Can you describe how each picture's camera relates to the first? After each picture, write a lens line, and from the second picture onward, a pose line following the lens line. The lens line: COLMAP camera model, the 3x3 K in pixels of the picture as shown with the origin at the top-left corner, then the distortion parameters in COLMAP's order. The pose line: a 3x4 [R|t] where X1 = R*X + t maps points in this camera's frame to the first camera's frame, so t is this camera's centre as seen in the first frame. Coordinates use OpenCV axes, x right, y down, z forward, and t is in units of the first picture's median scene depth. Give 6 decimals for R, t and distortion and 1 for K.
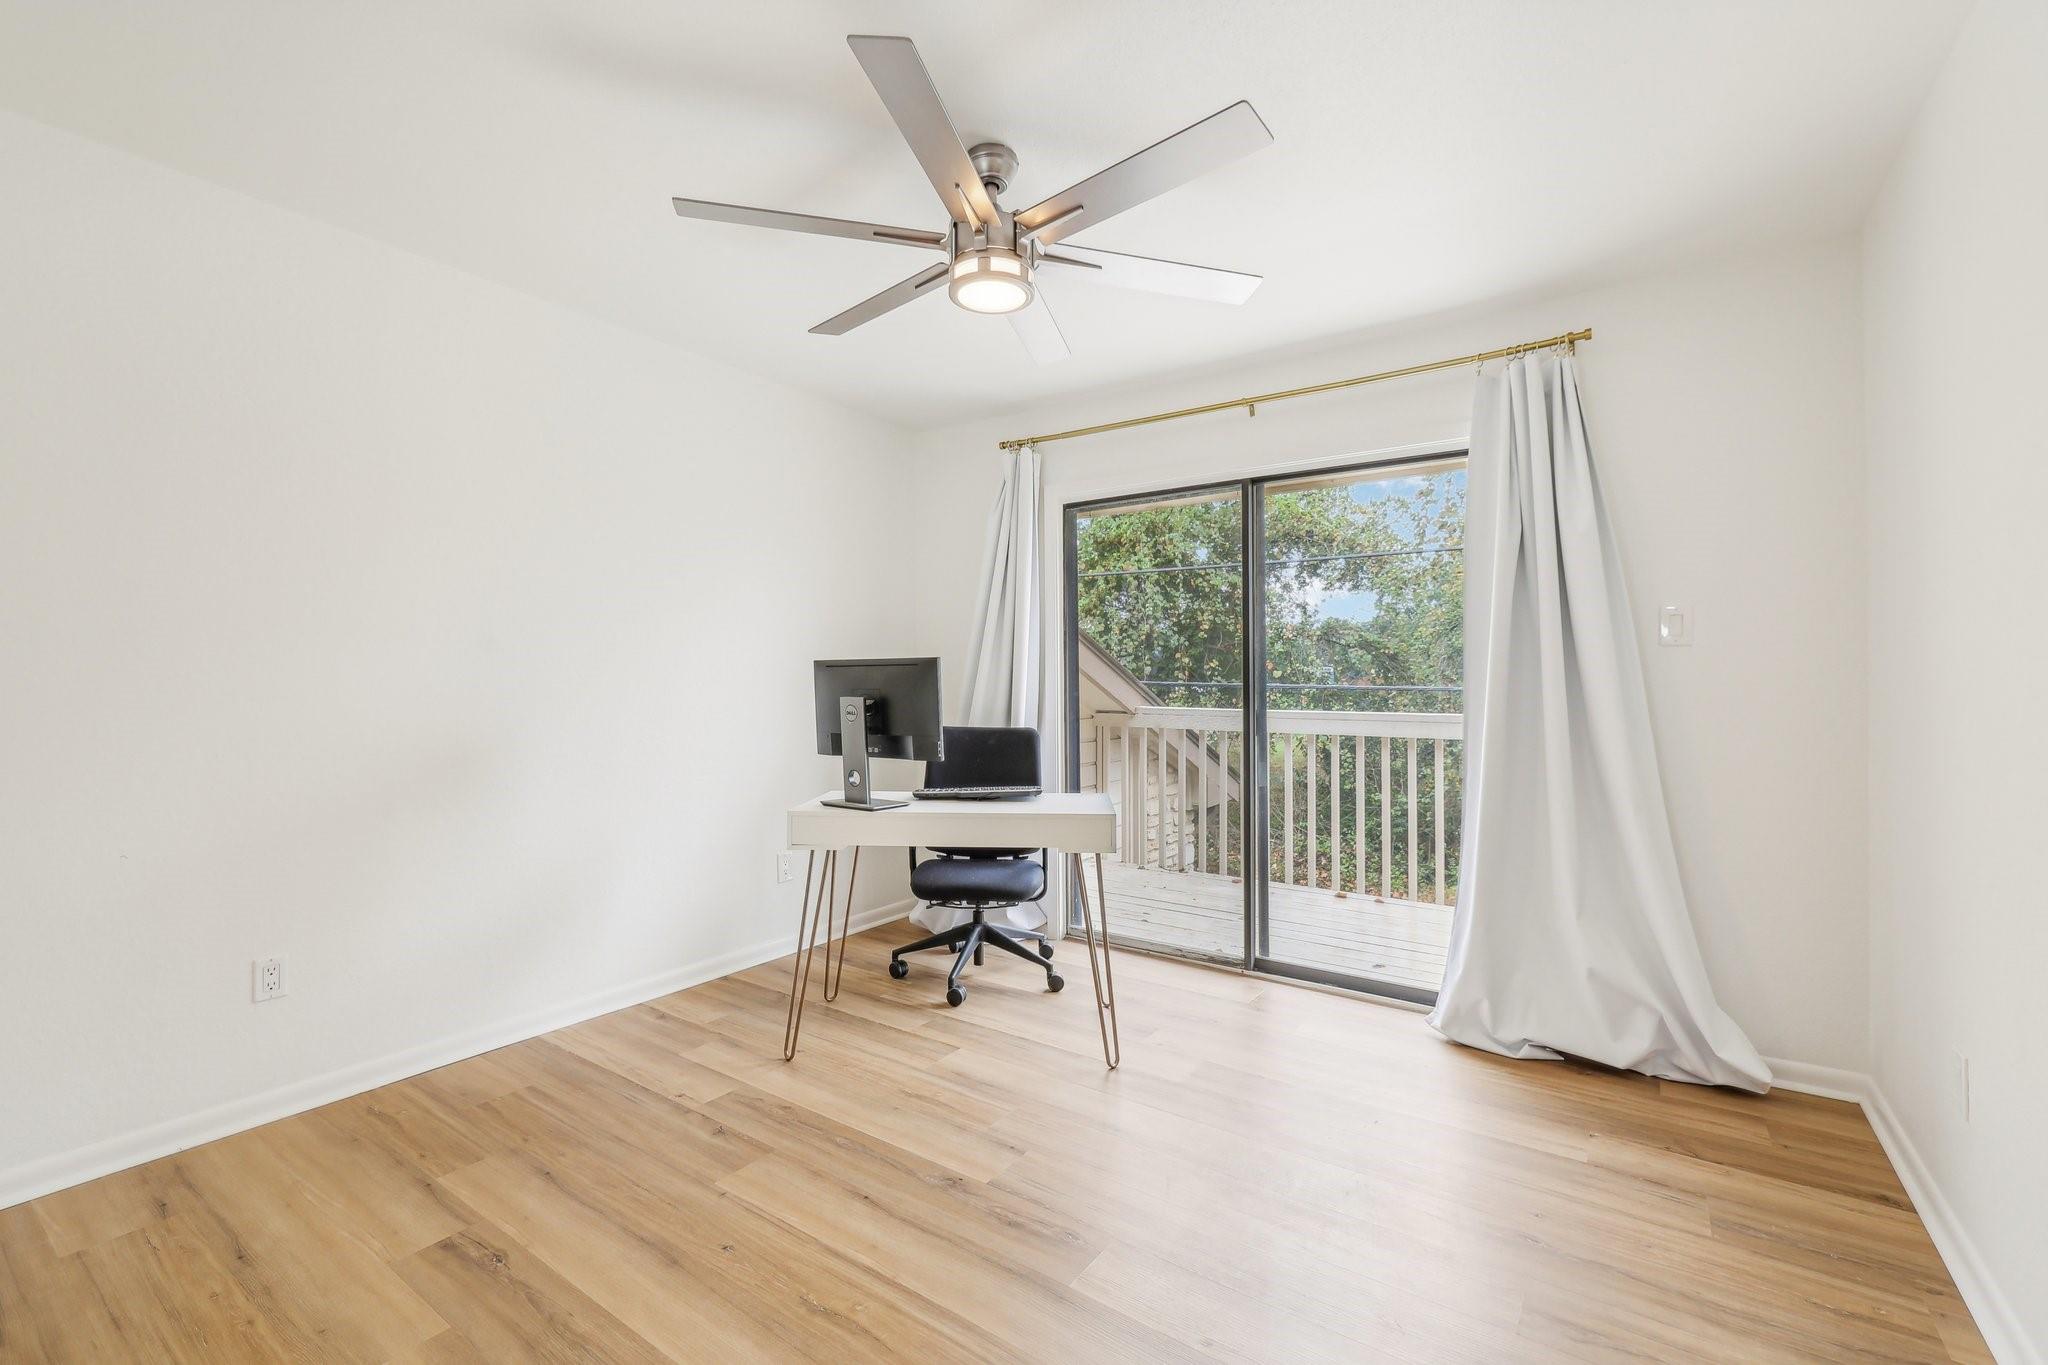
lens RADIAL K [[872.0, 0, 1030.0], [0, 872.0, 683.1], [0, 0, 1]] dist [0.001130, 0.000107]
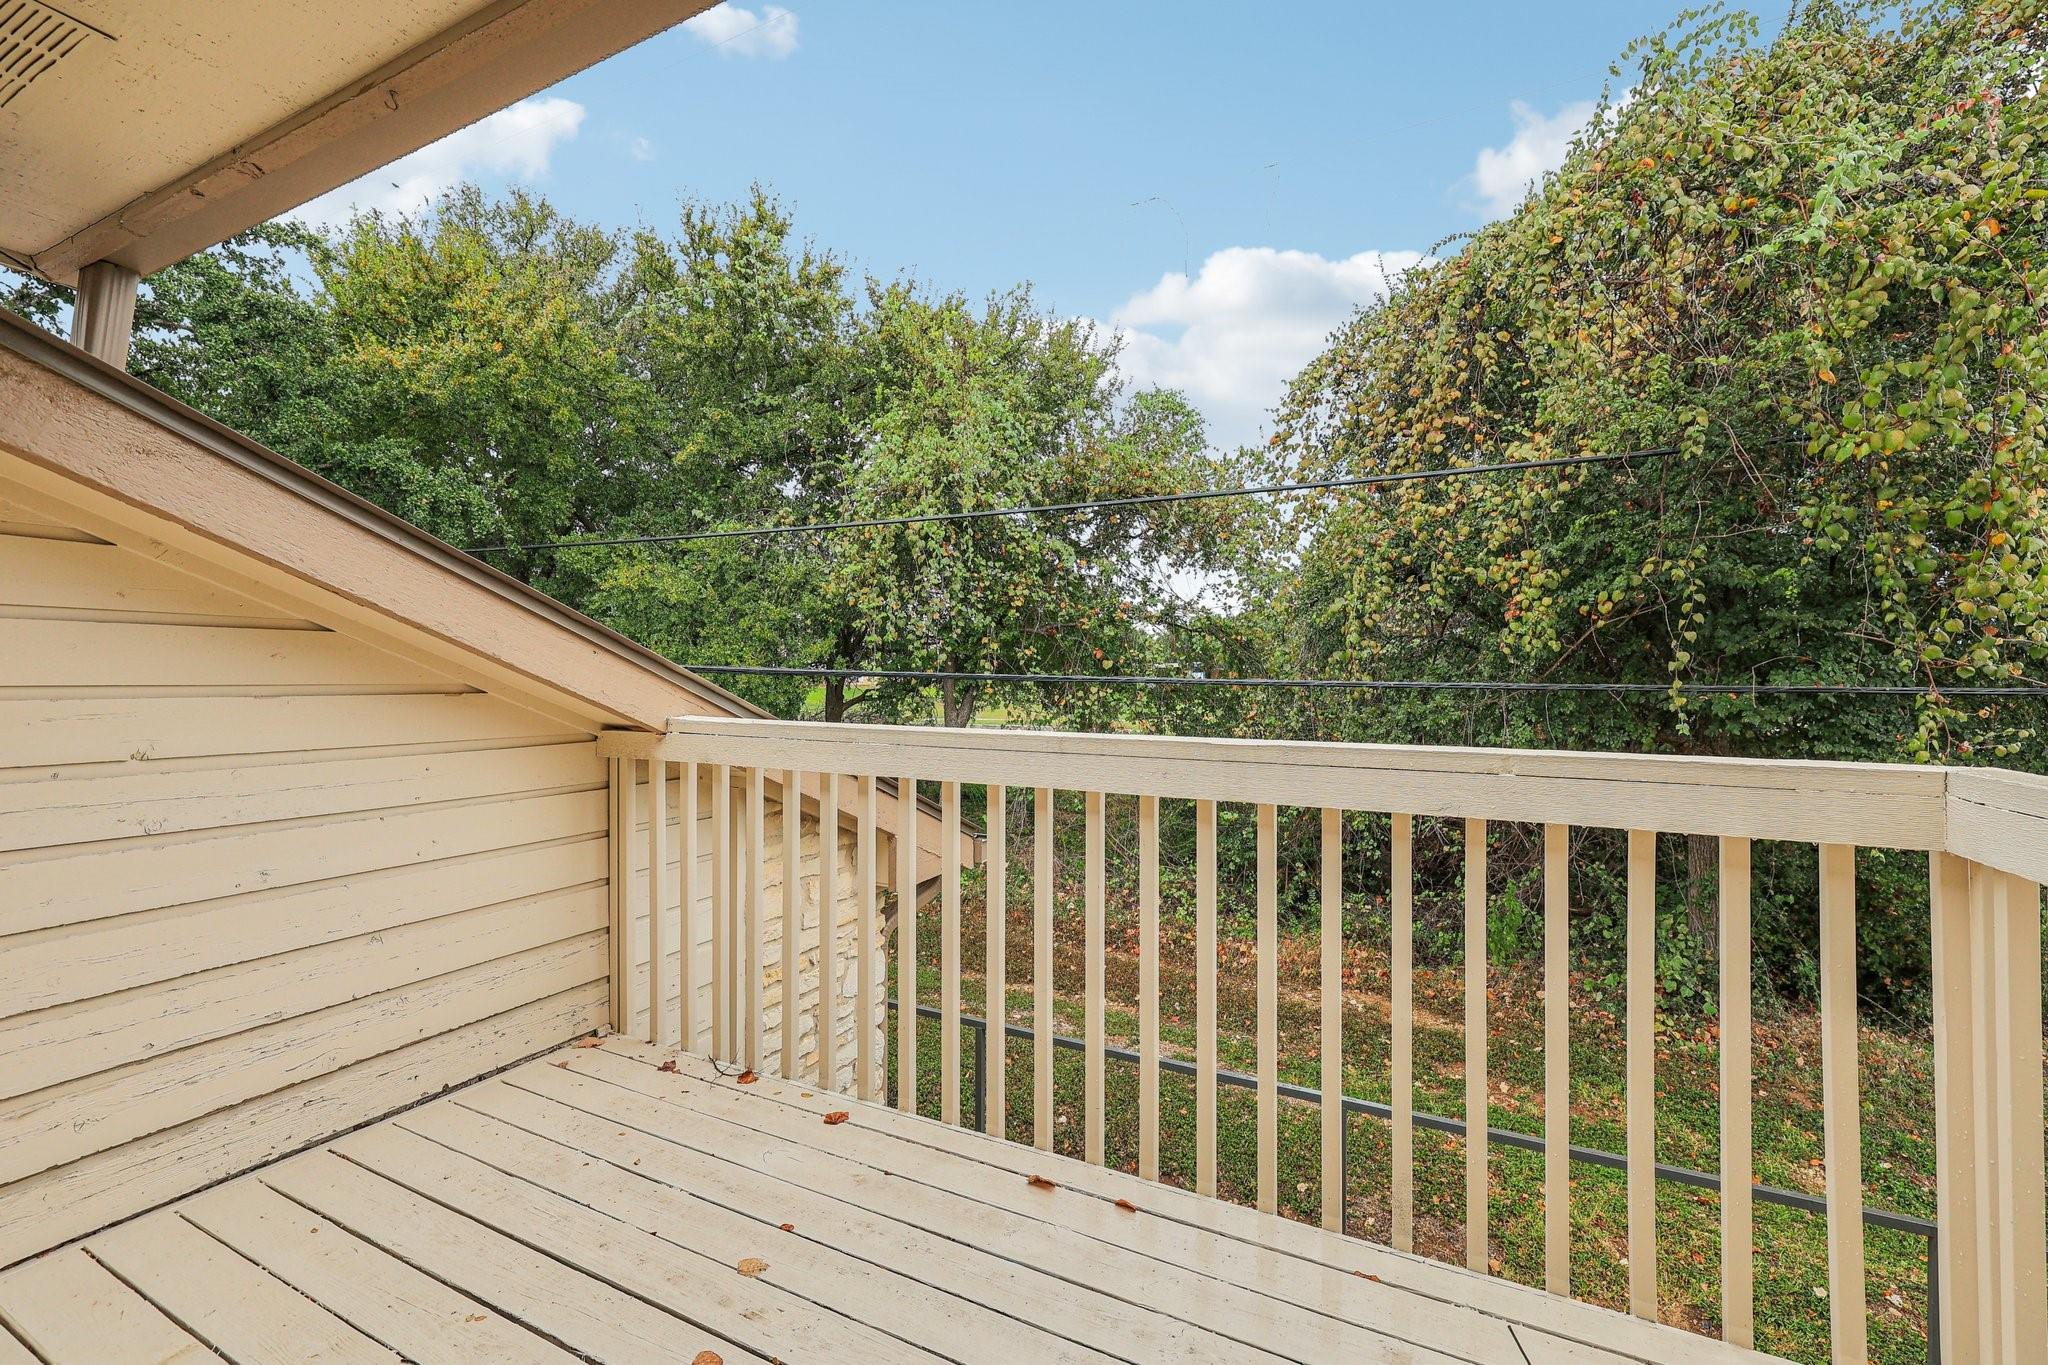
lens RADIAL K [[872.0, 0, 1030.0], [0, 872.0, 683.1], [0, 0, 1]] dist [0.001130, 0.000107]
pose [[0.991283, 0.003615, 0.131704, 0.294243], [-0.004470, 0.999971, 0.006198, 0.005452], [-0.131678, -0.006732, 0.991270, 0.589717]]
